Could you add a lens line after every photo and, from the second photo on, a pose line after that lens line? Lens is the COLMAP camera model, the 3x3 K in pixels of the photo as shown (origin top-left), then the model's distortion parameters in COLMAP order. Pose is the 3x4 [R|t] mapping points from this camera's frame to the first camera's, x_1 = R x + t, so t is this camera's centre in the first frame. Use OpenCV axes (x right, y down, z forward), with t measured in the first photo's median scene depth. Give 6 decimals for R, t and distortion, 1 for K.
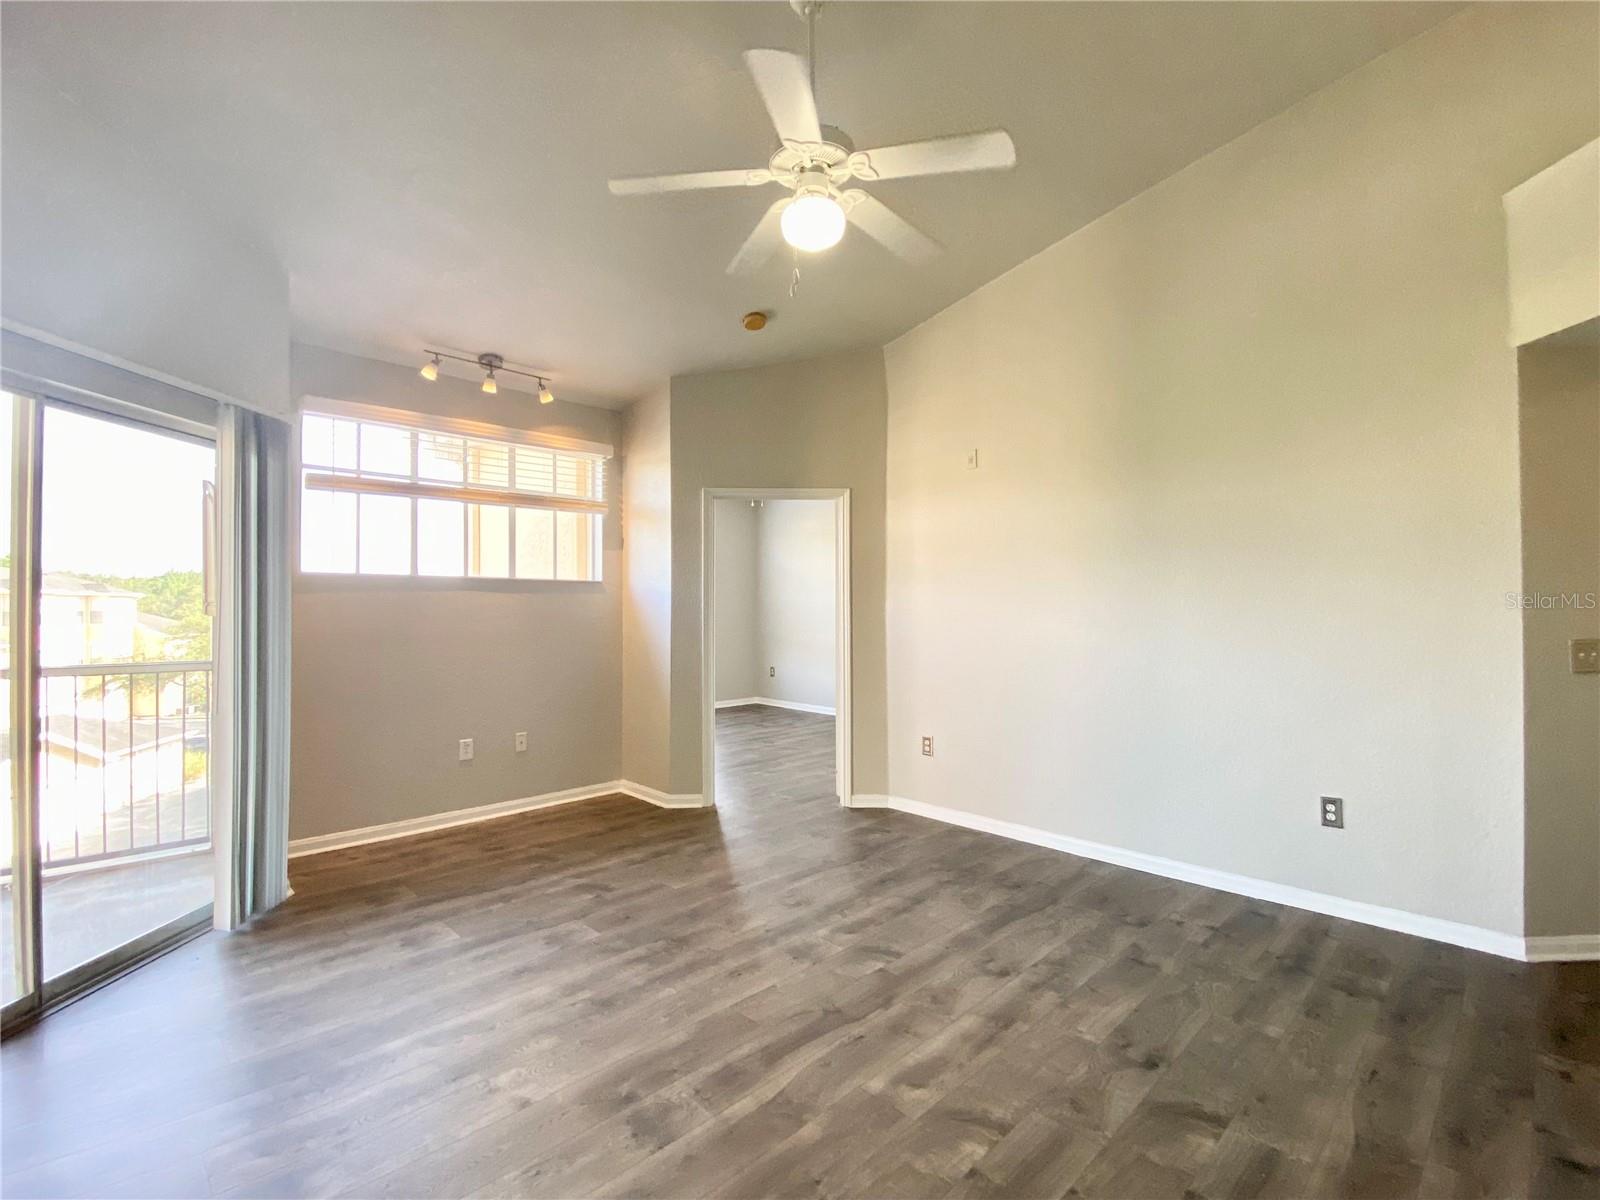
lens RADIAL K [[744.7, 0, 799.3], [0, 744.7, 596.7], [0, 0, 1]] dist [0.008227, -0.009779]
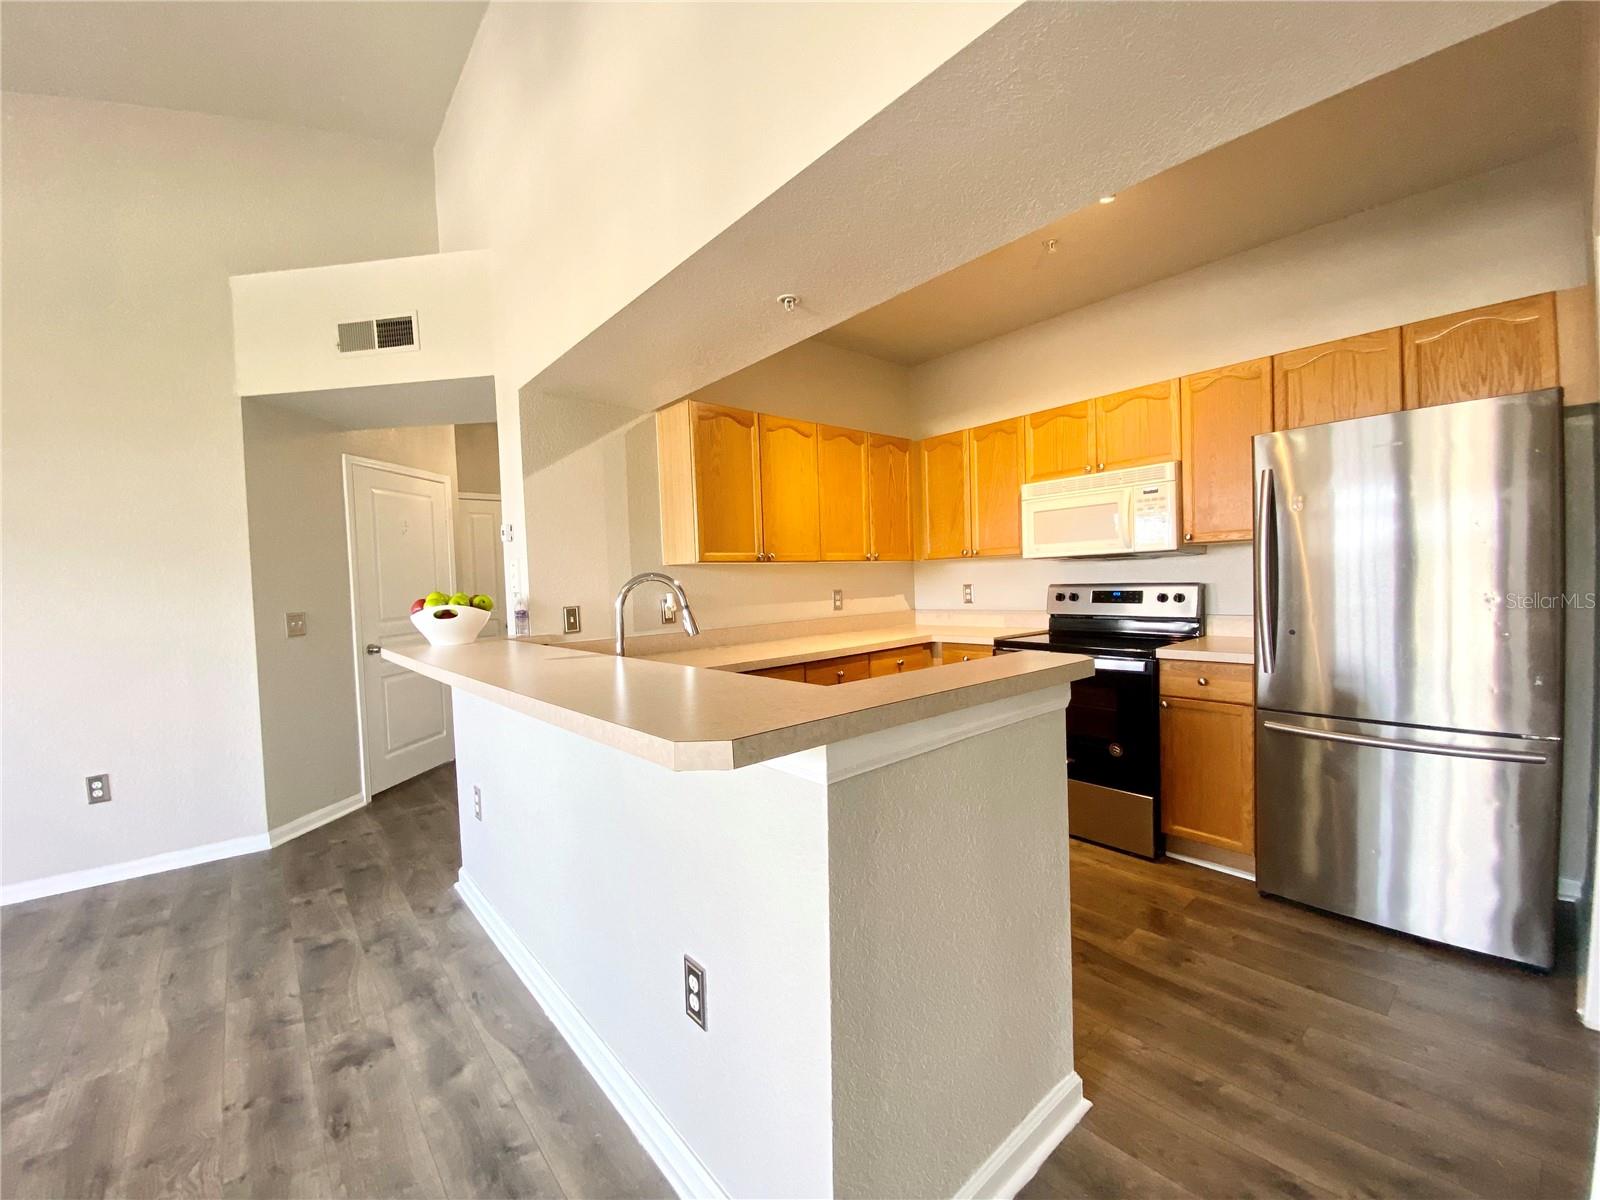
lens RADIAL K [[647.9, 0, 799.5], [0, 647.9, 606.4], [0, 0, 1]] dist [0.001140, -0.008910]
pose [[0.074316, -0.037960, 0.996512, -0.108989], [0.017711, 0.999168, 0.036741, 0.013633], [-0.997077, 0.014919, 0.074927, -0.067264]]
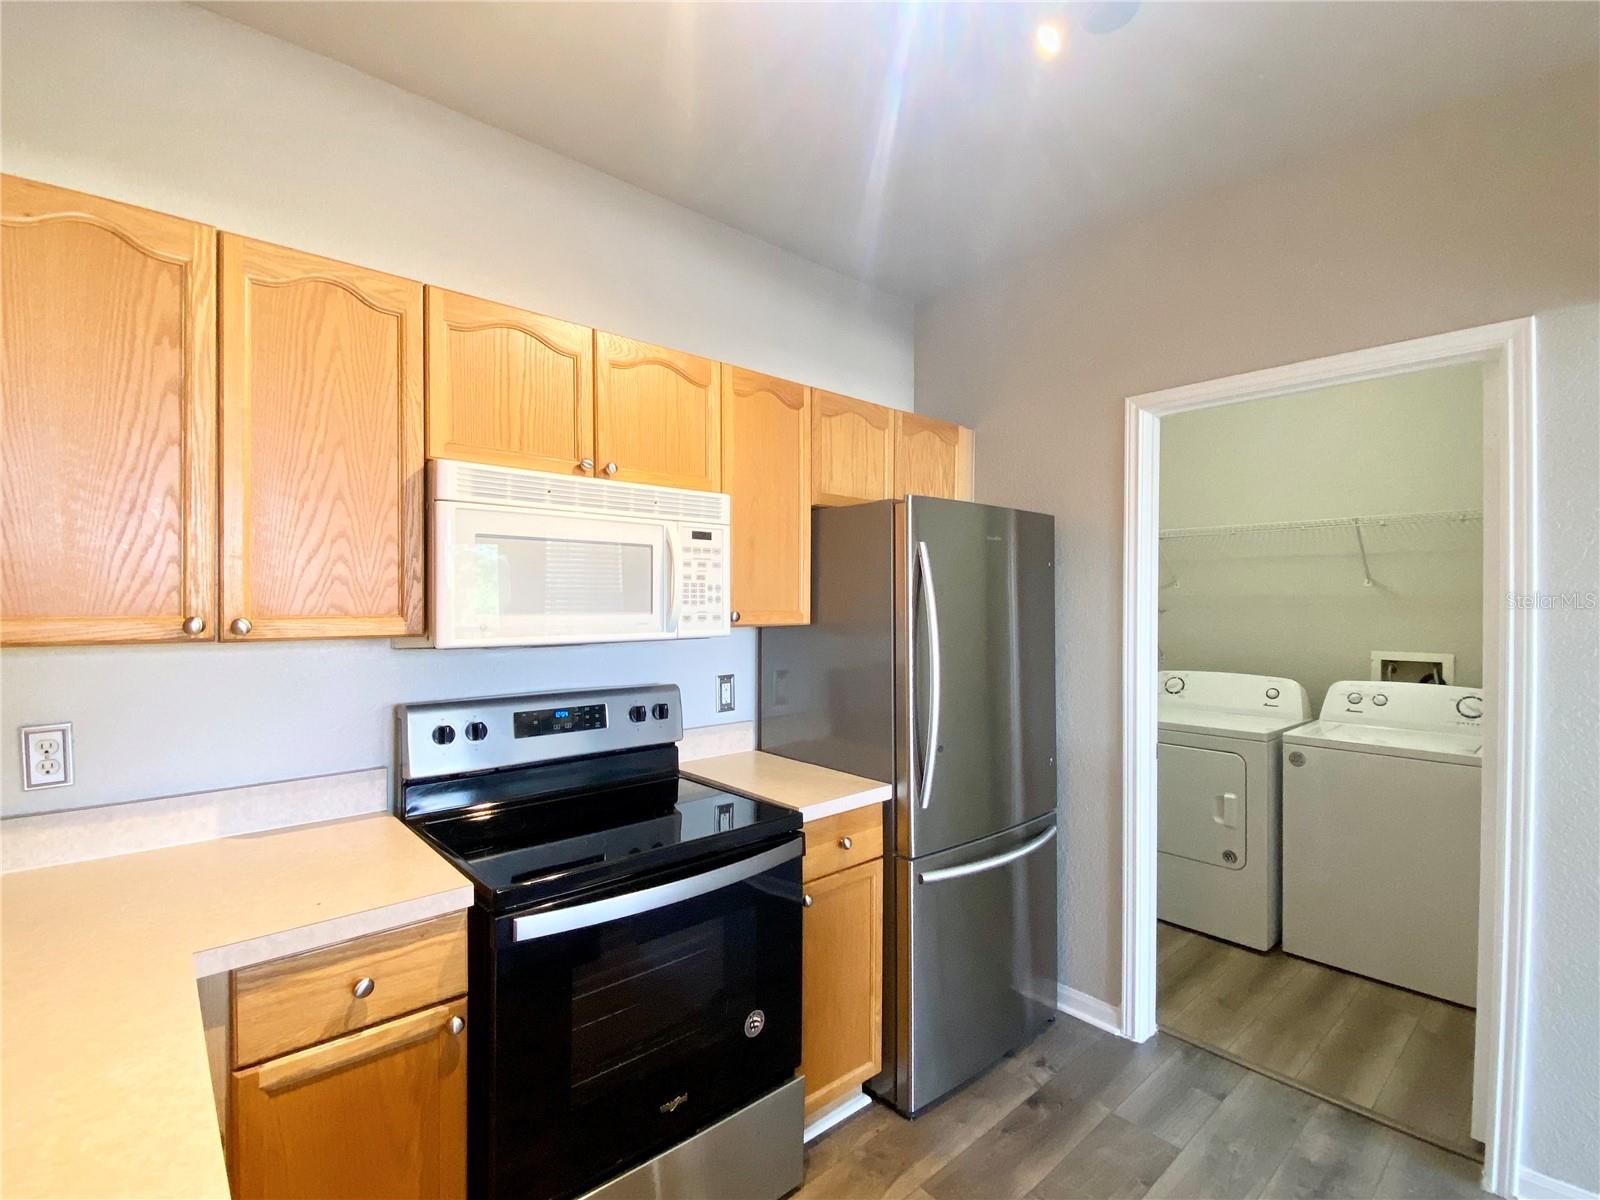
lens RADIAL K [[744.7, 0, 794.8], [0, 744.7, 603.1], [0, 0, 1]] dist [0.008227, -0.009779]
pose [[-0.998035, -0.000484, 0.062661, 0.757088], [-0.001608, 0.999839, -0.017890, -0.042017], [-0.062642, -0.017956, -0.997875, 0.112169]]
